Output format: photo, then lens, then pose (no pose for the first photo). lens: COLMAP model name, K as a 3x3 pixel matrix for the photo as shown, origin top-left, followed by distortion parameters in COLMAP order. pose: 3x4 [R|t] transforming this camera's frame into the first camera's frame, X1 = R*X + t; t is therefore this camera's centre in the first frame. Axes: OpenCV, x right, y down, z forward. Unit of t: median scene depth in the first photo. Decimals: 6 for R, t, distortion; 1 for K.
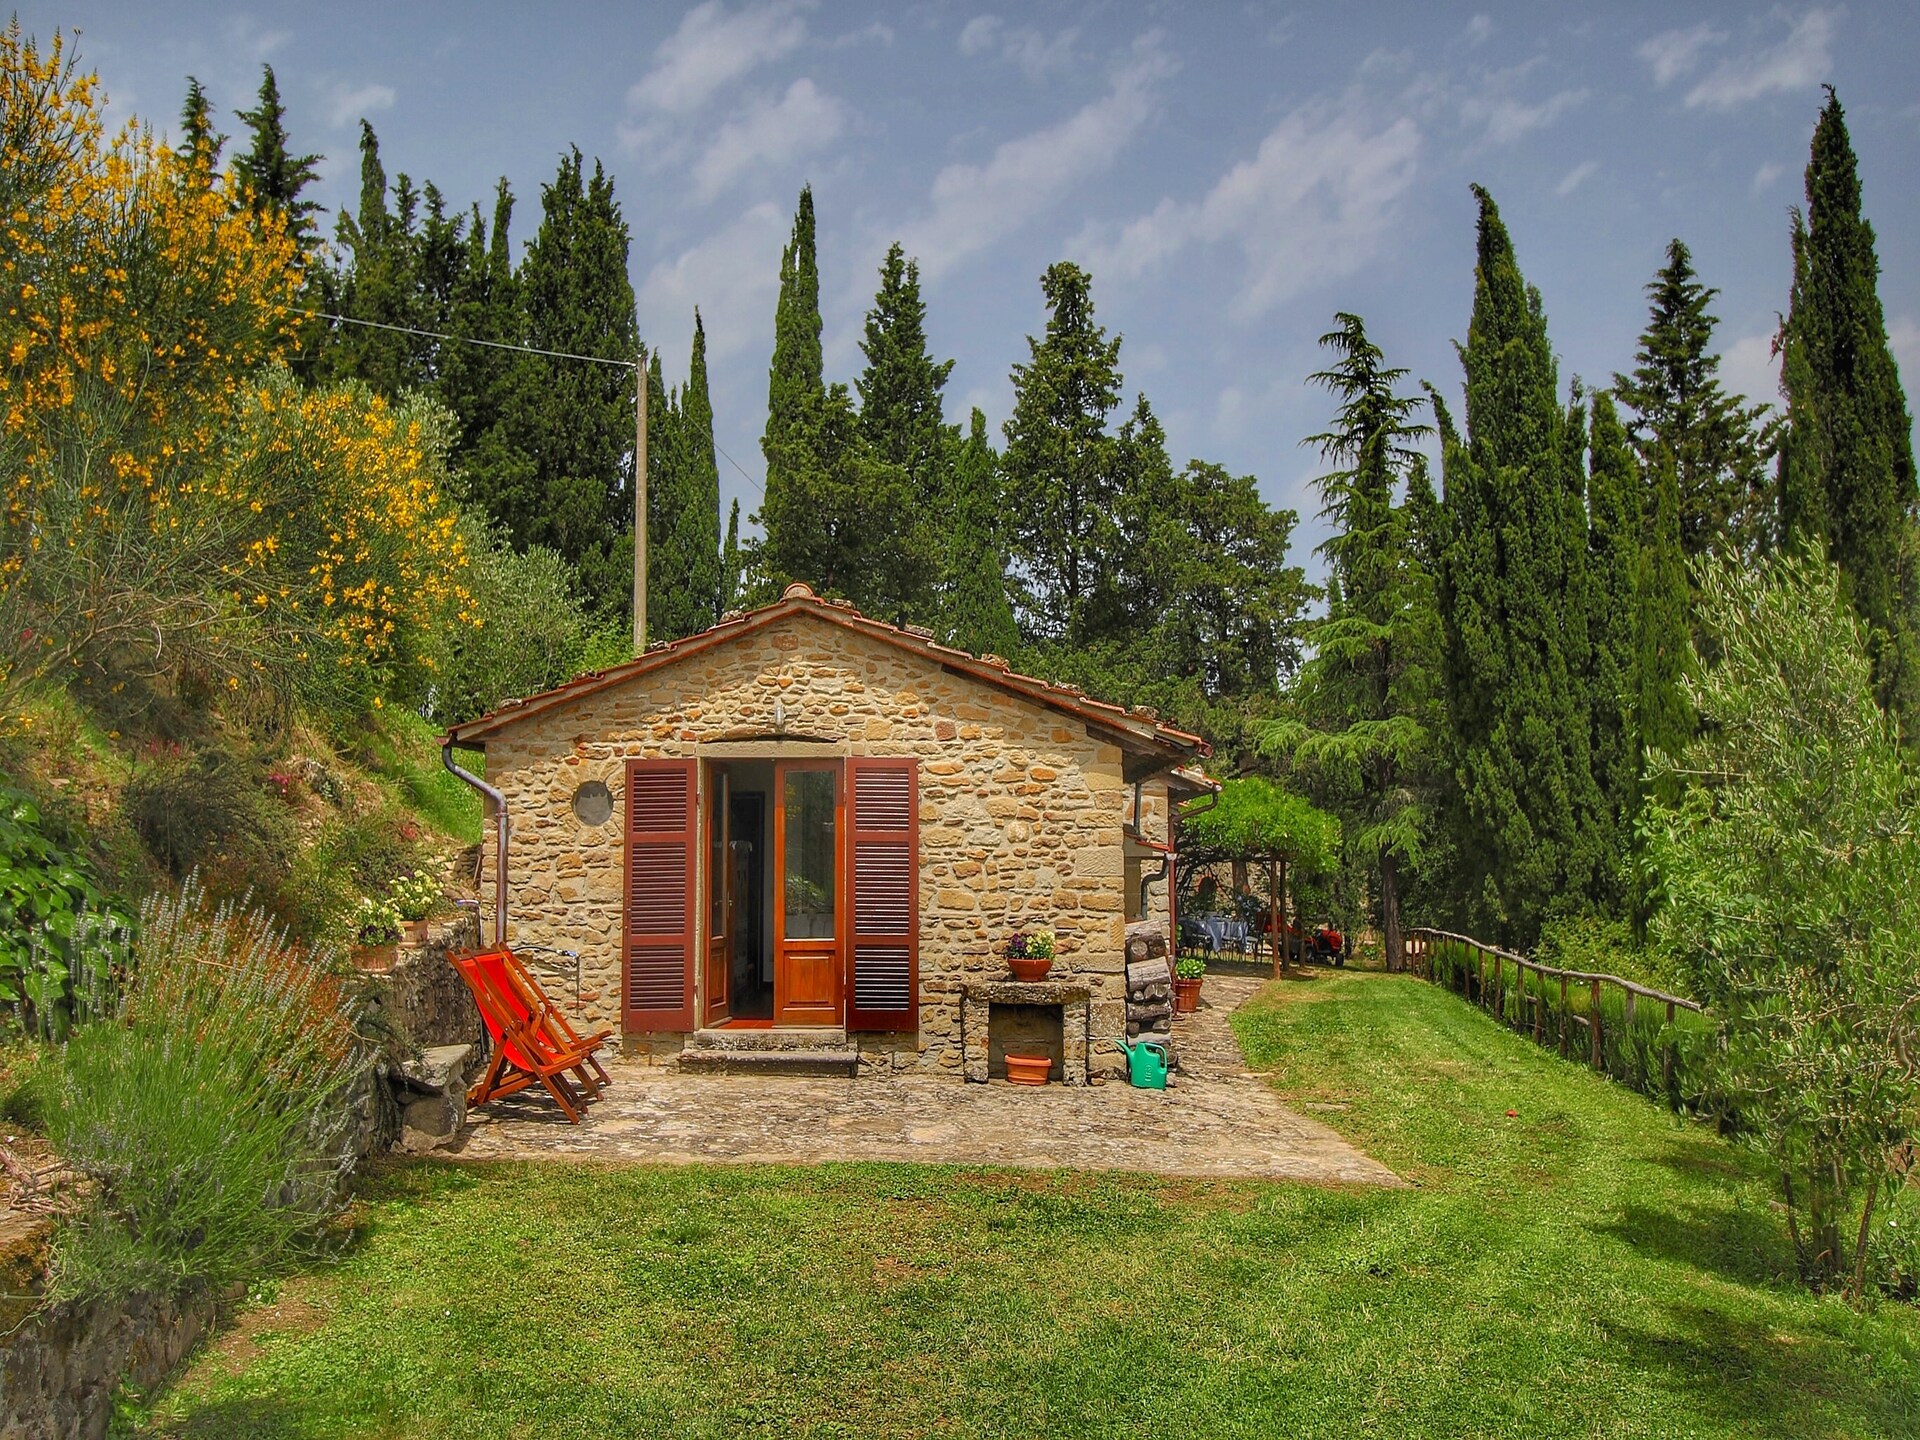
lens RADIAL K [[1433.6, 0, 960.2], [0, 1433.6, 716.6], [0, 0, 1]] dist [-0.001232, -0.008411]
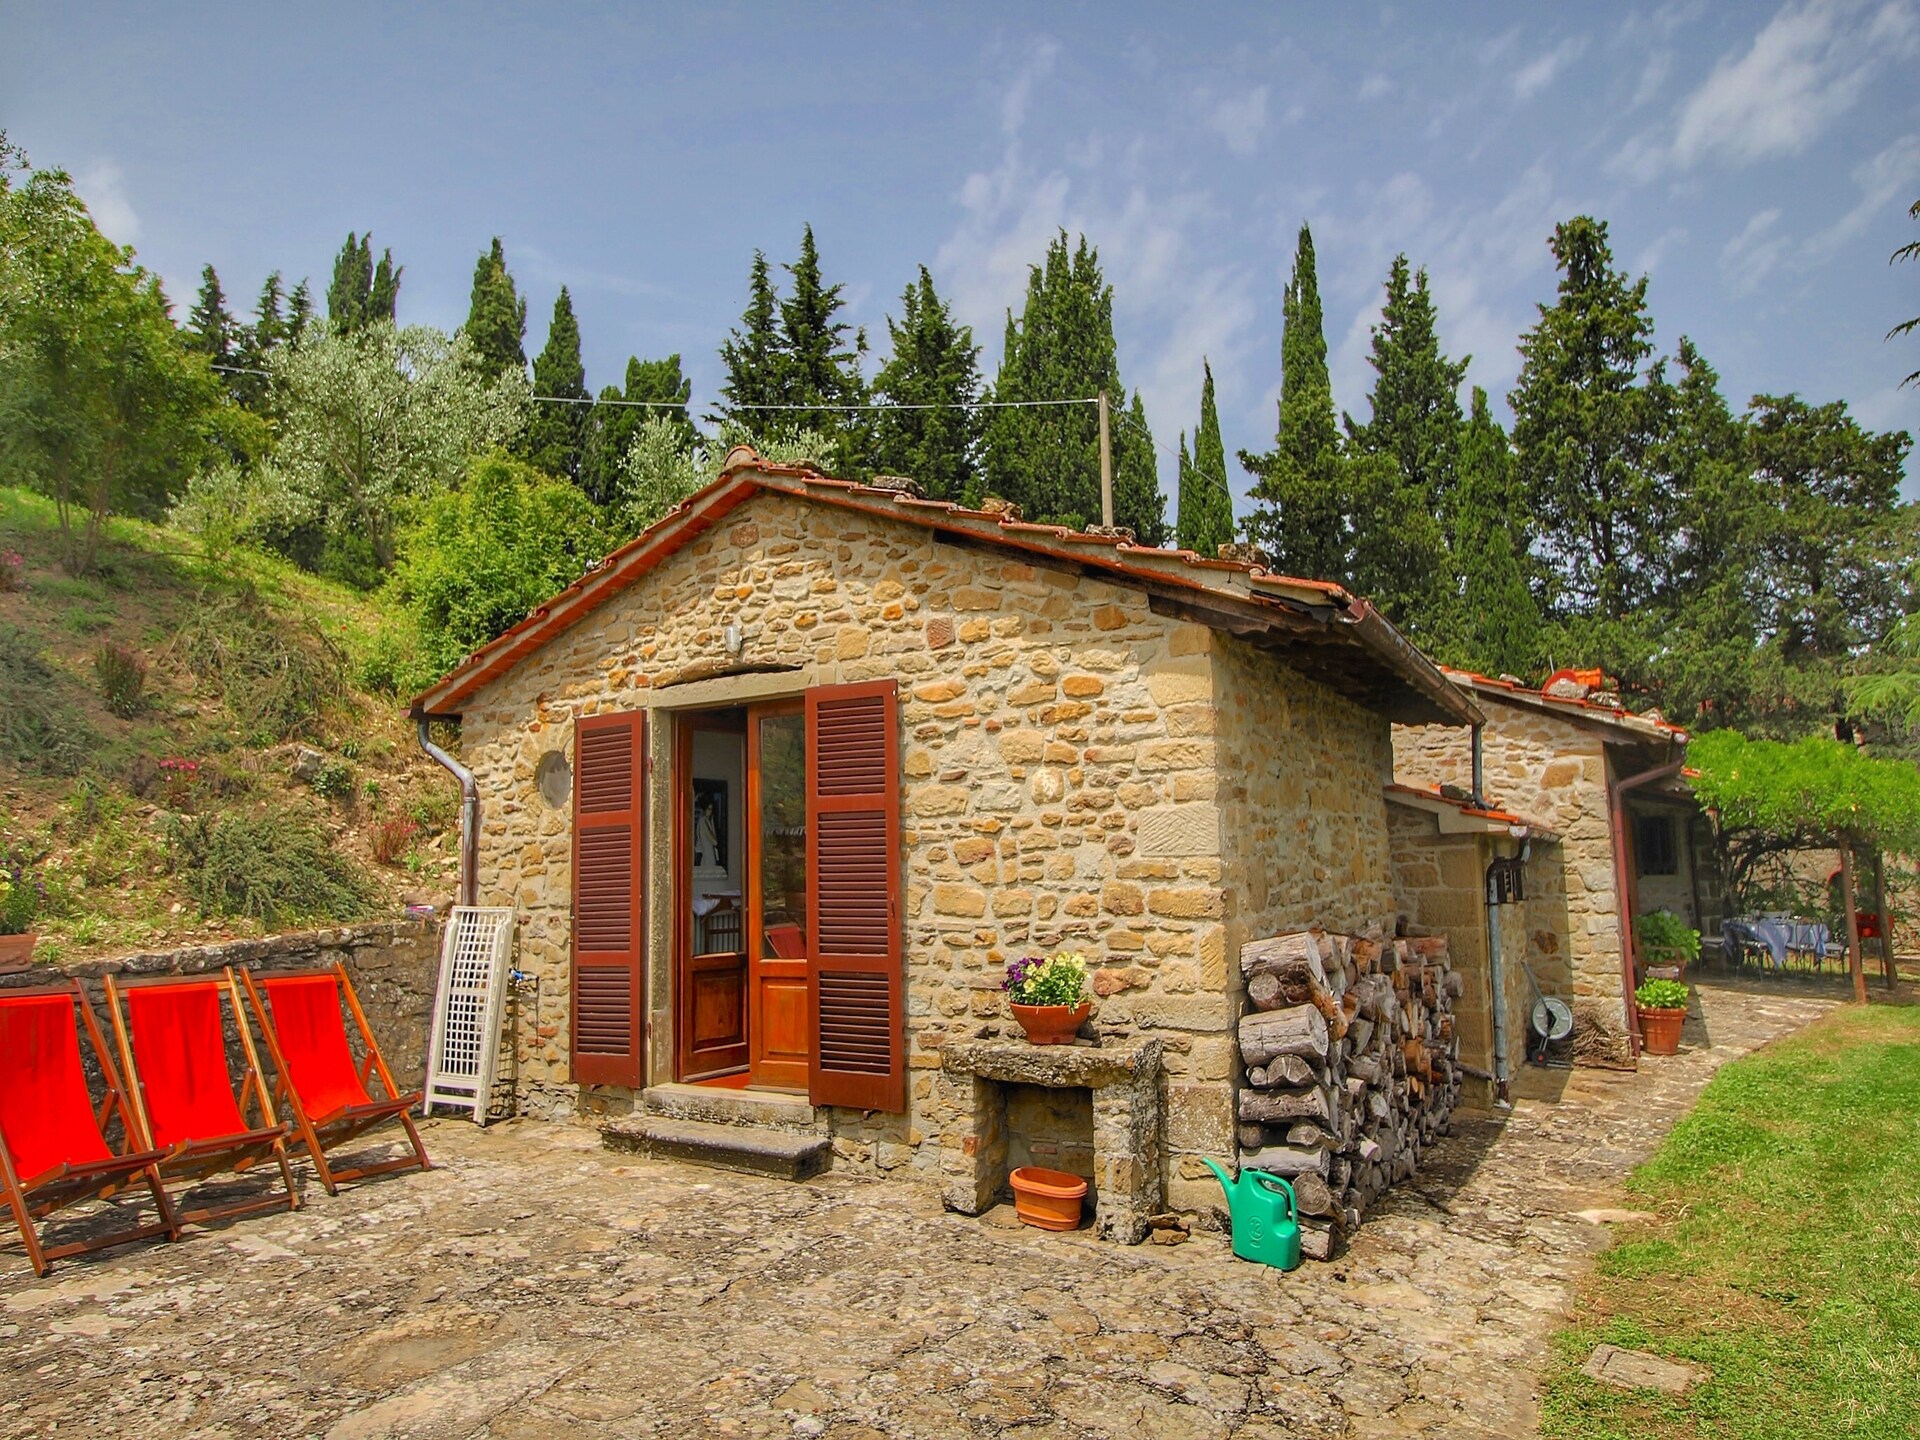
lens RADIAL K [[1180.7, 0, 955.7], [0, 1180.7, 733.7], [0, 0, 1]] dist [0.004256, -0.008590]
pose [[0.879070, -0.074888, -0.470773, 0.235983], [0.068237, 0.997181, -0.031207, 0.070461], [0.471783, -0.004691, 0.881702, 0.540282]]
